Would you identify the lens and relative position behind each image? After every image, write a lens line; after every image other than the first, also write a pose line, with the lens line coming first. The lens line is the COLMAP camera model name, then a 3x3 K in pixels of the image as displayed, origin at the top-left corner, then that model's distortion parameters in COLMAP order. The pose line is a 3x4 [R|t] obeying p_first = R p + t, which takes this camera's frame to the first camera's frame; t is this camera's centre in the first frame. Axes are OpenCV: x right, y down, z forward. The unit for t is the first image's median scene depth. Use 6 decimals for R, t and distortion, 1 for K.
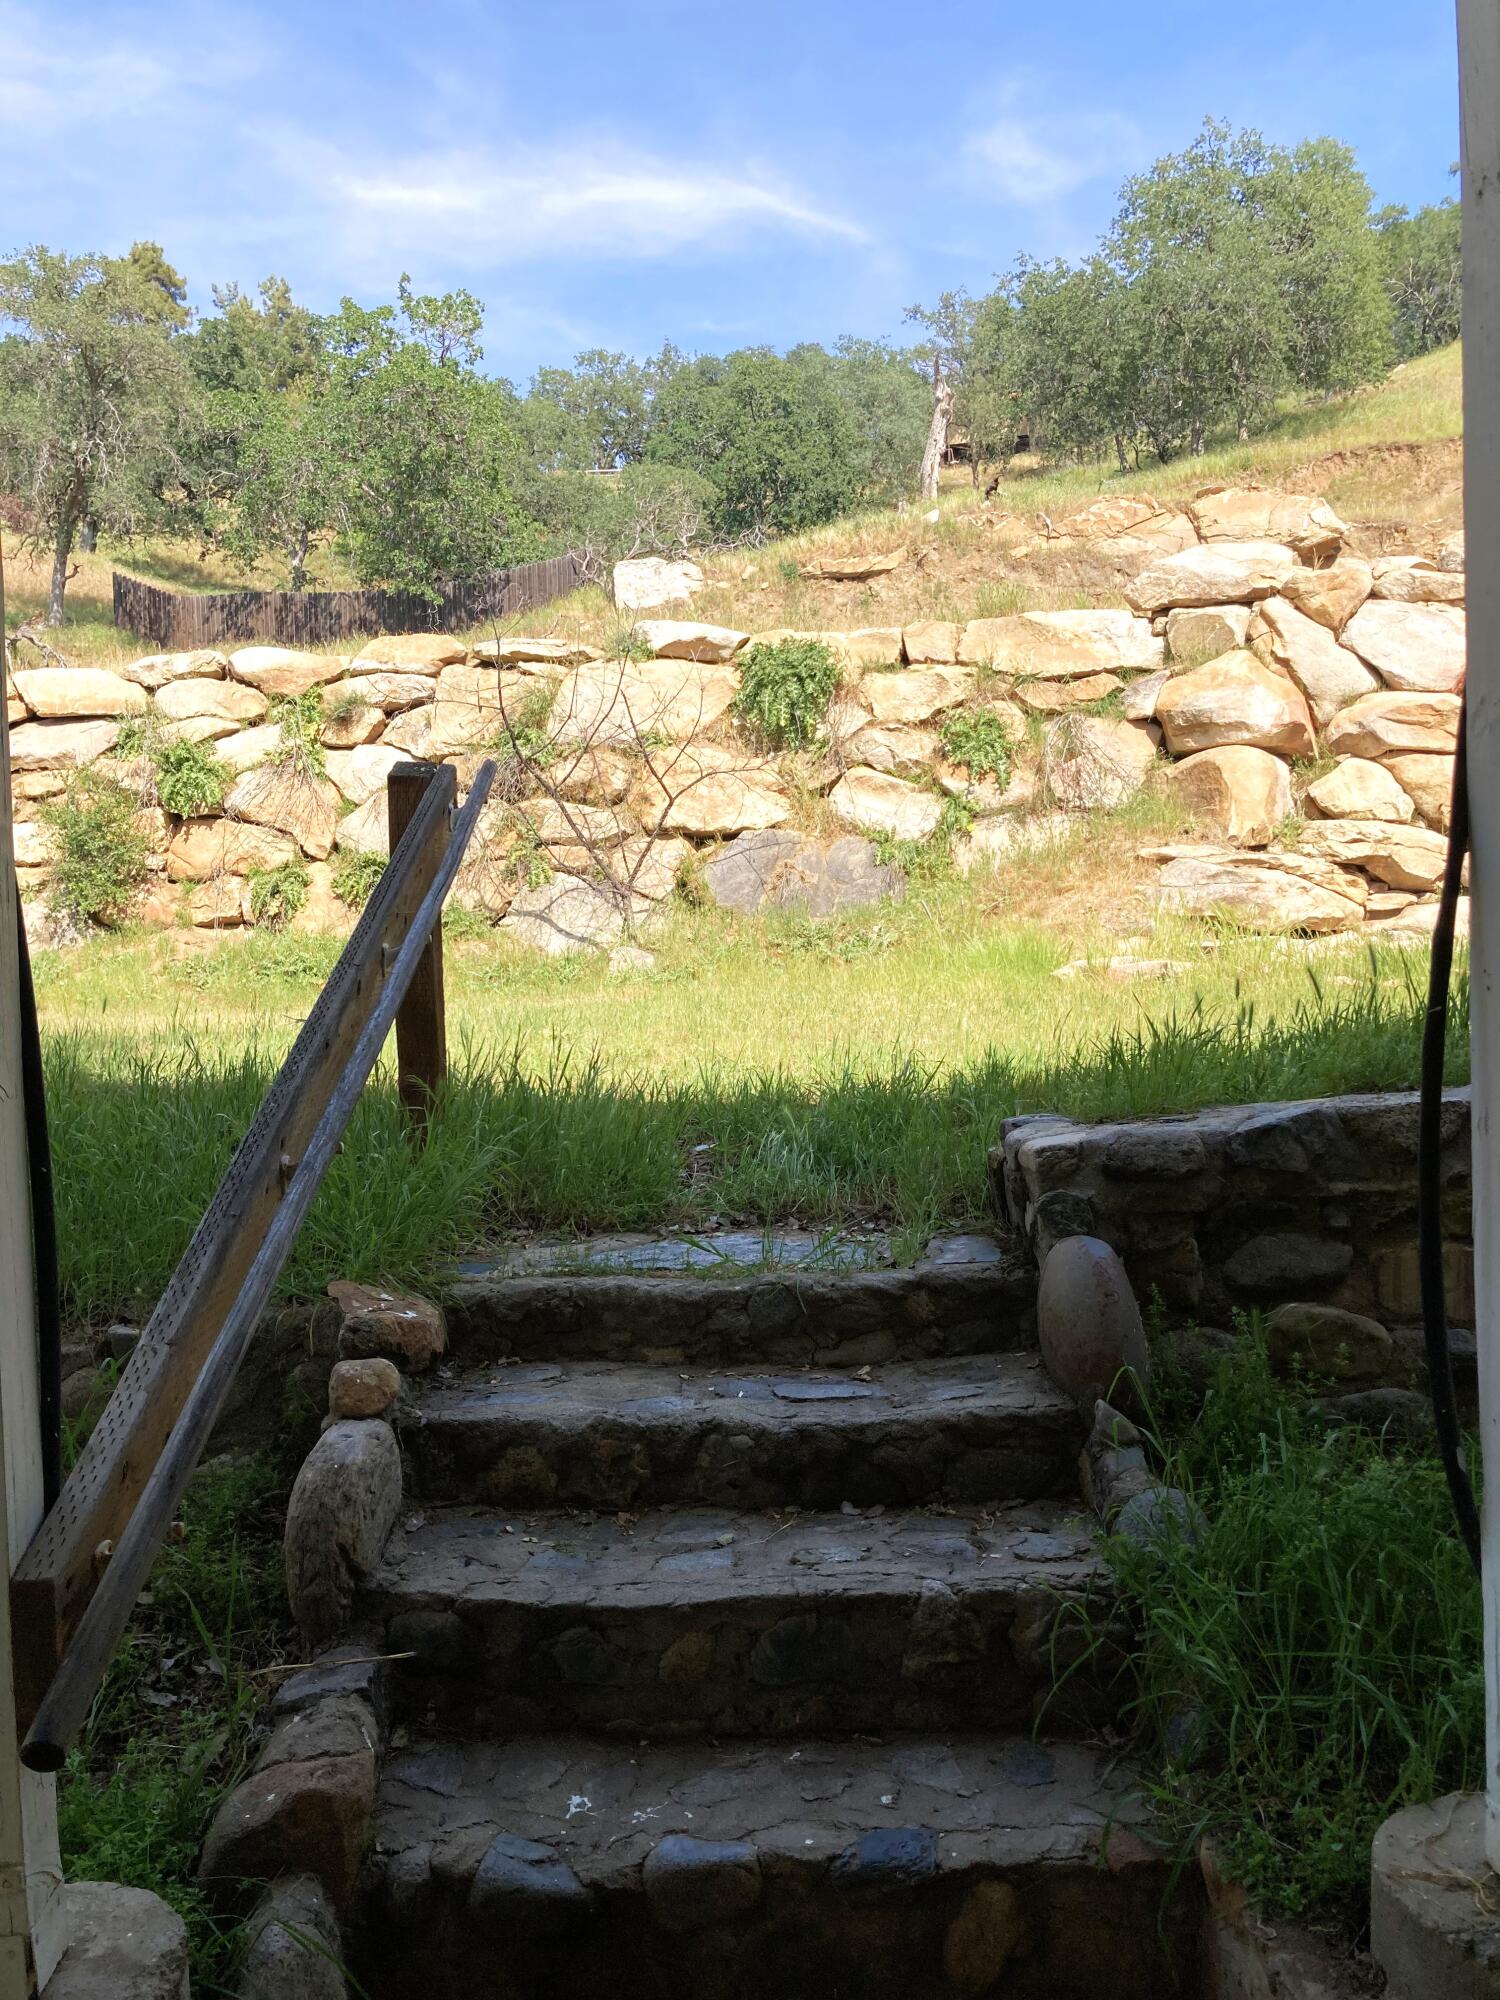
lens RADIAL K [[1629.1, 0, 761.2], [0, 1629.1, 988.0], [0, 0, 1]] dist [0.041365, -0.063555]
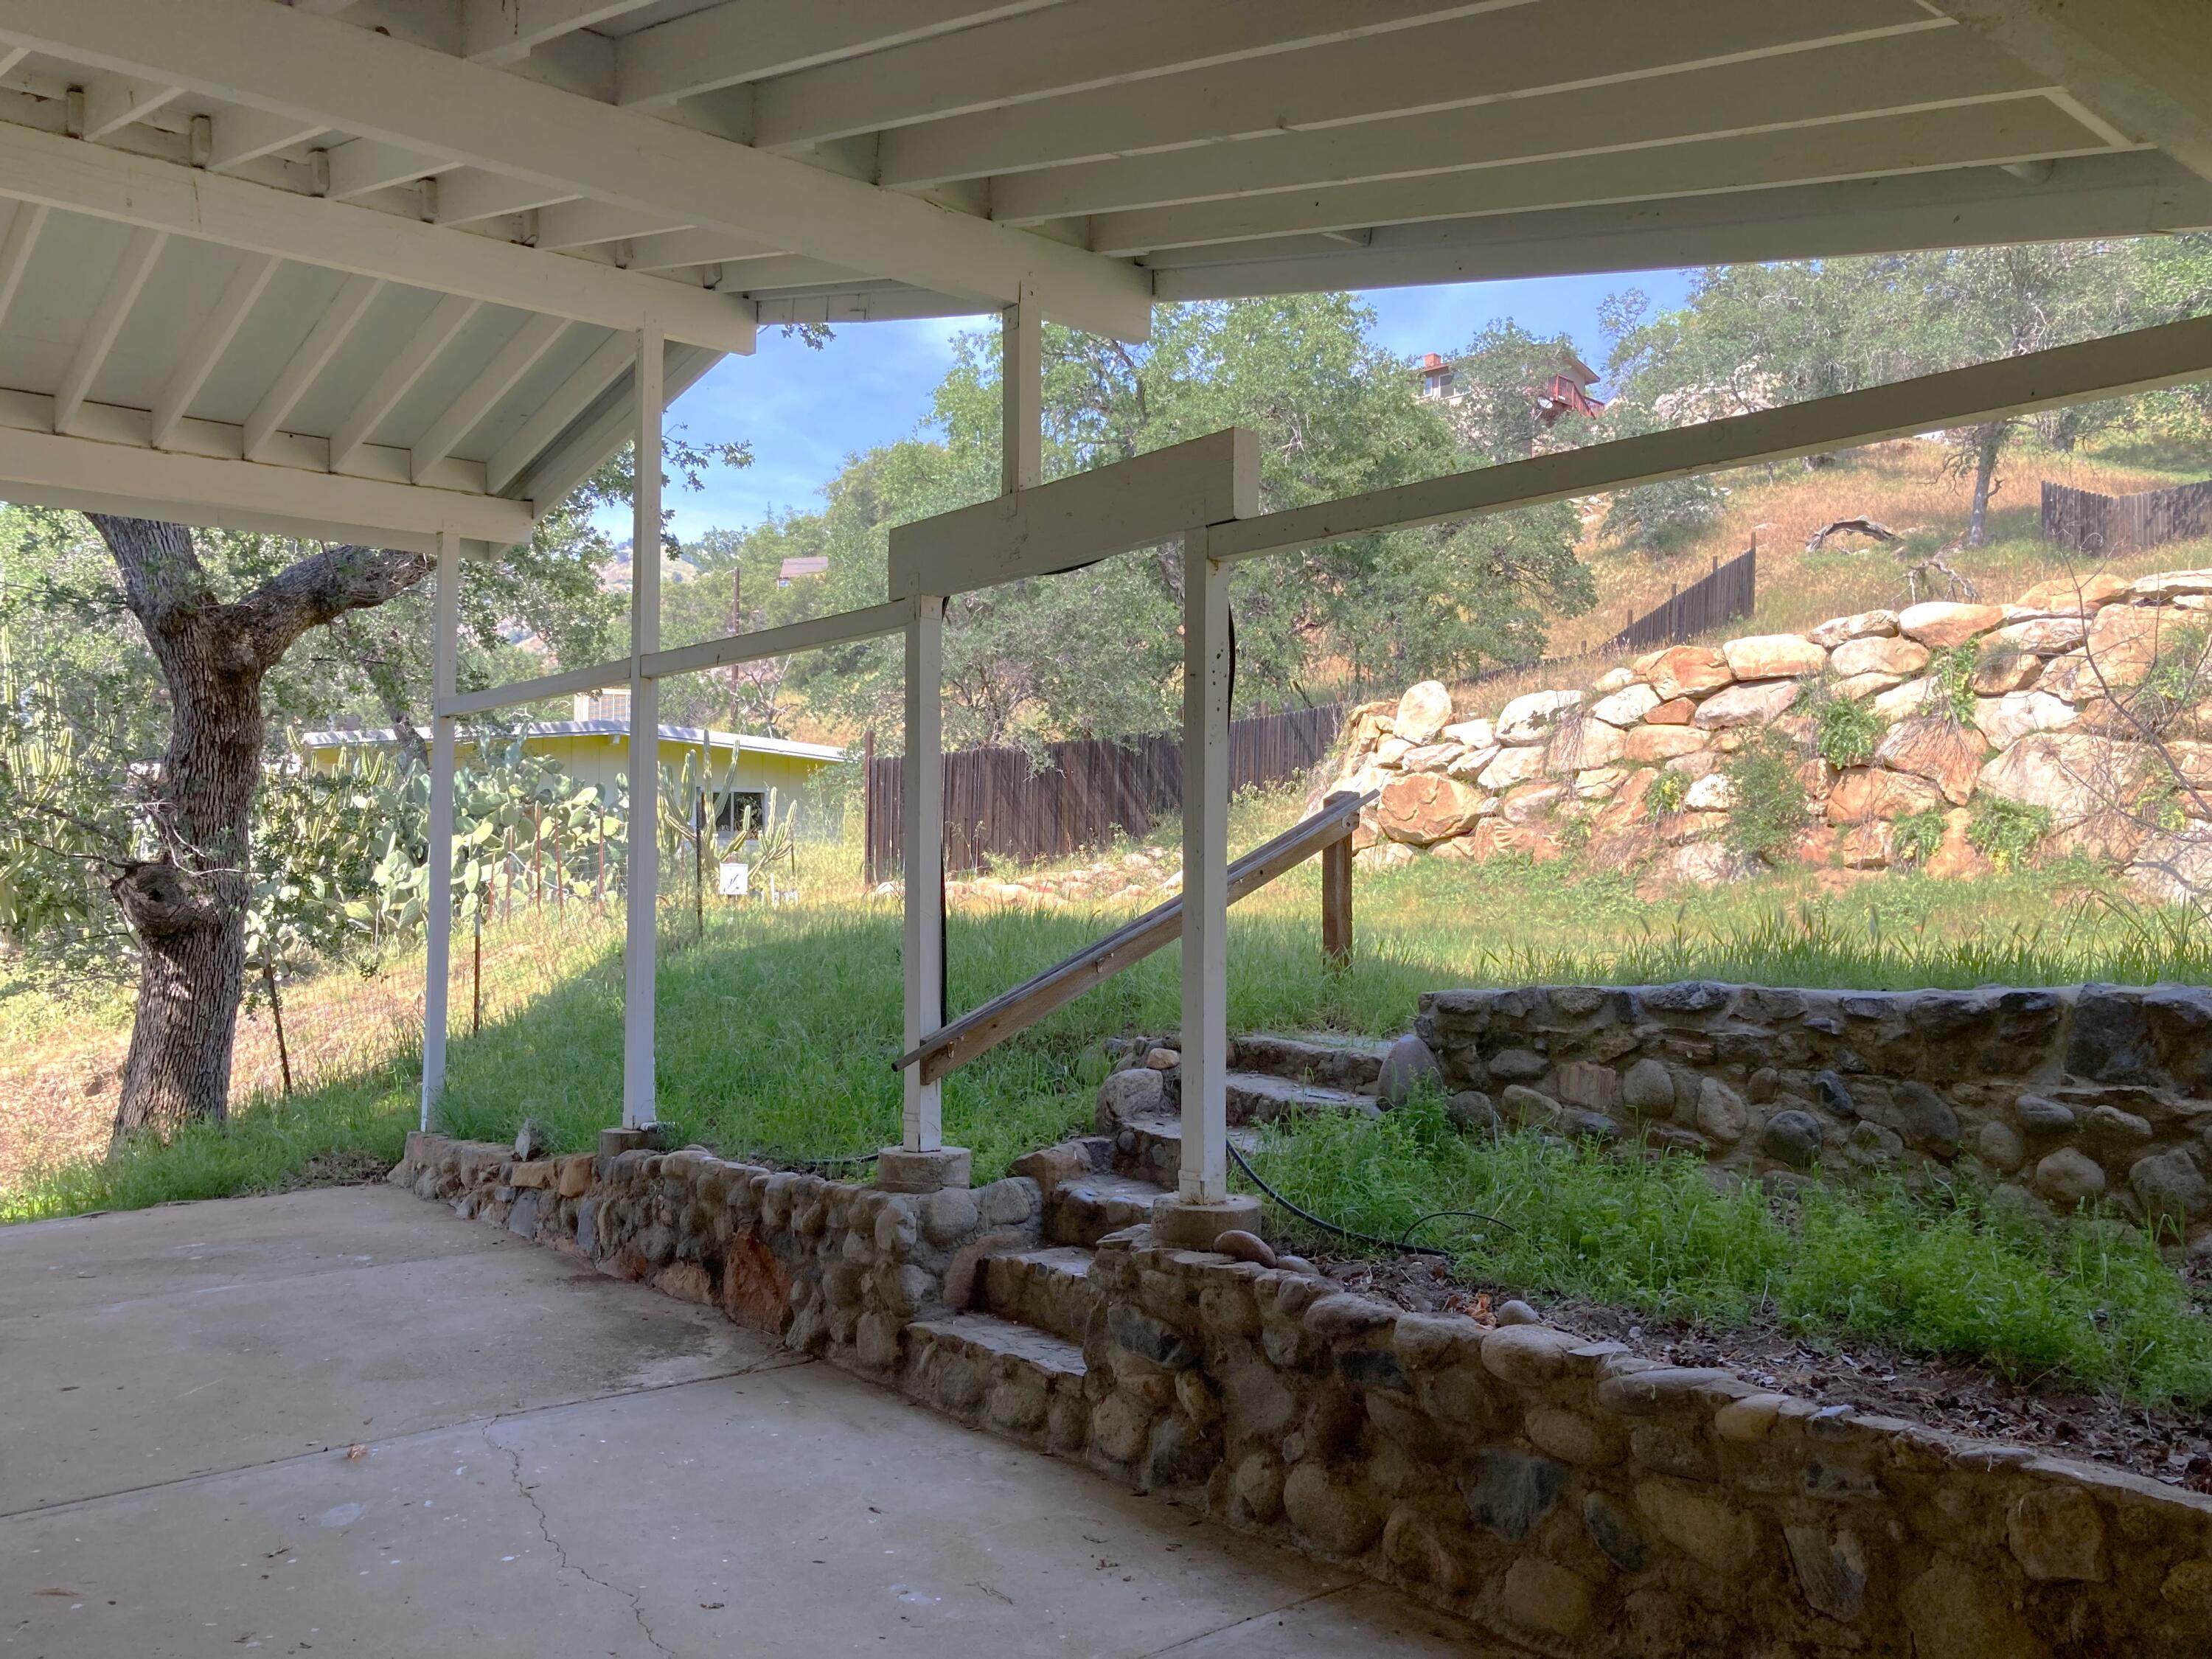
lens RADIAL K [[1801.8, 0, 1096.1], [0, 1801.8, 835.5], [0, 0, 1]] dist [0.041365, -0.063555]
pose [[0.609926, 0.014205, -0.792331, 0.303357], [-0.053545, 0.998293, -0.023321, -0.004309], [0.790648, 0.056650, 0.609645, -0.124182]]
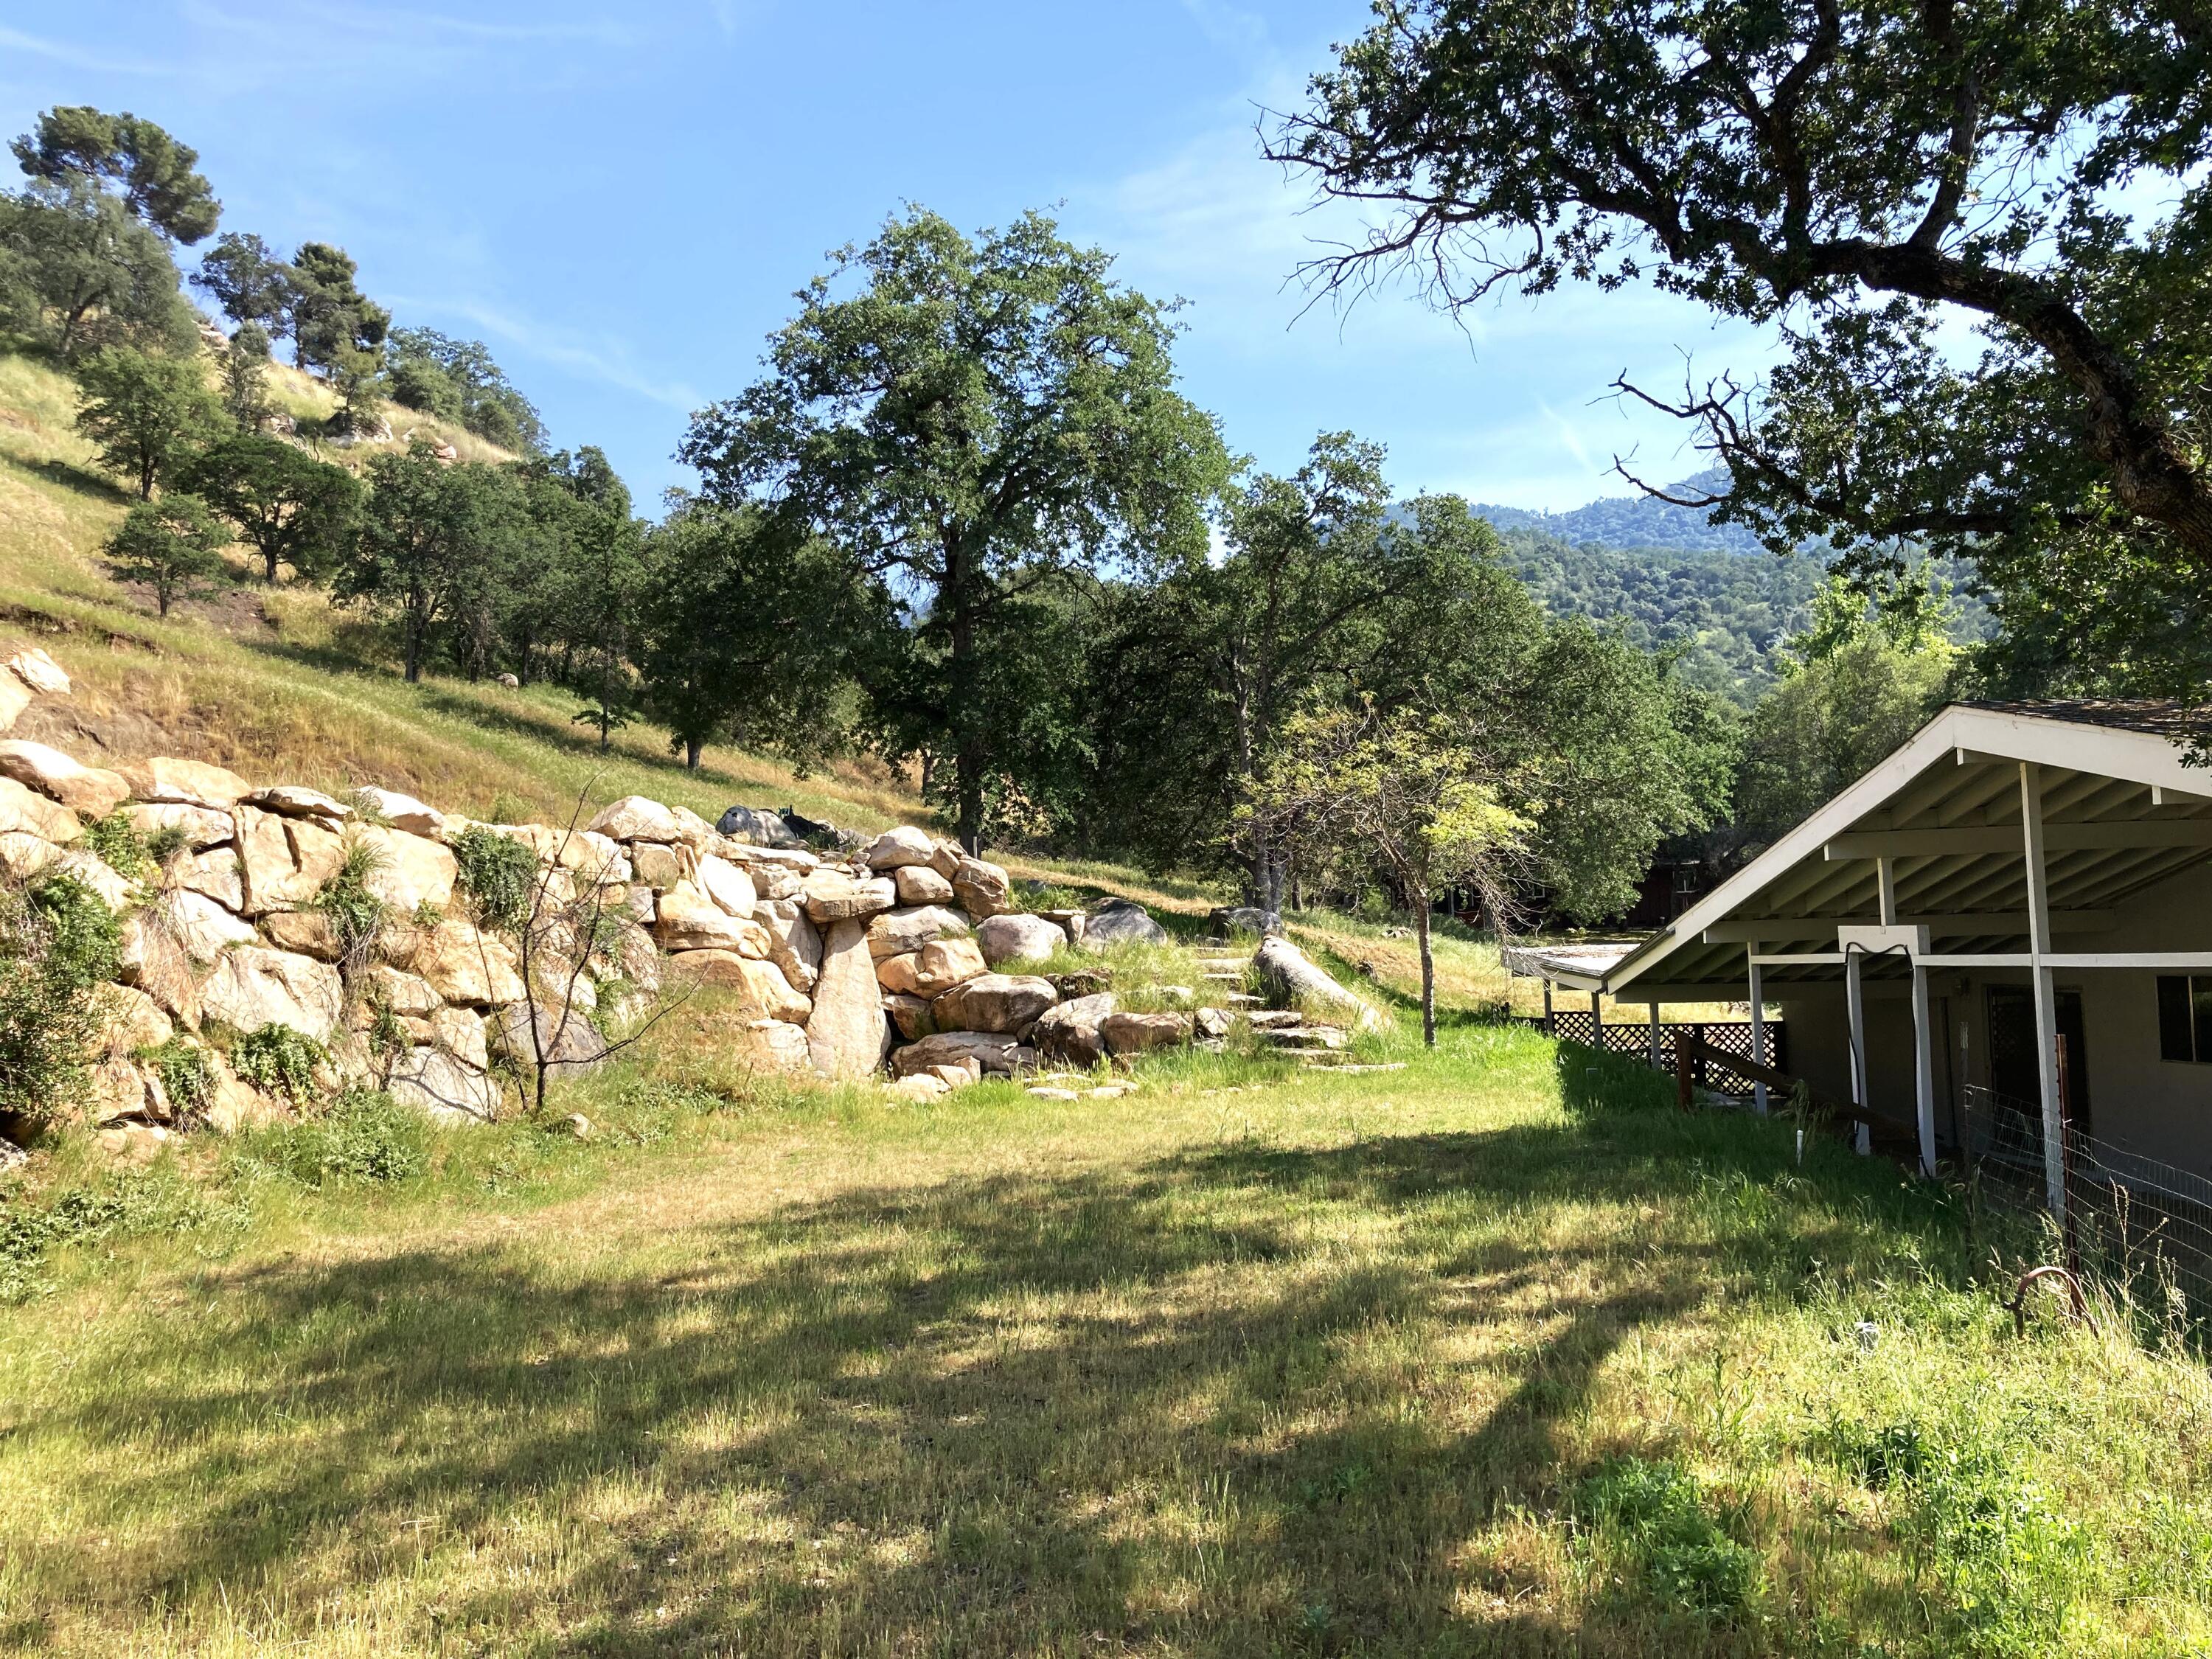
lens RADIAL K [[1801.8, 0, 1107.5], [0, 1801.8, 827.8], [0, 0, 1]] dist [0.041365, -0.063555]
pose [[0.069173, 0.104457, 0.992121, -1.130604], [0.062413, 0.992102, -0.108806, -0.053786], [-0.995650, 0.069448, 0.062107, 0.494341]]
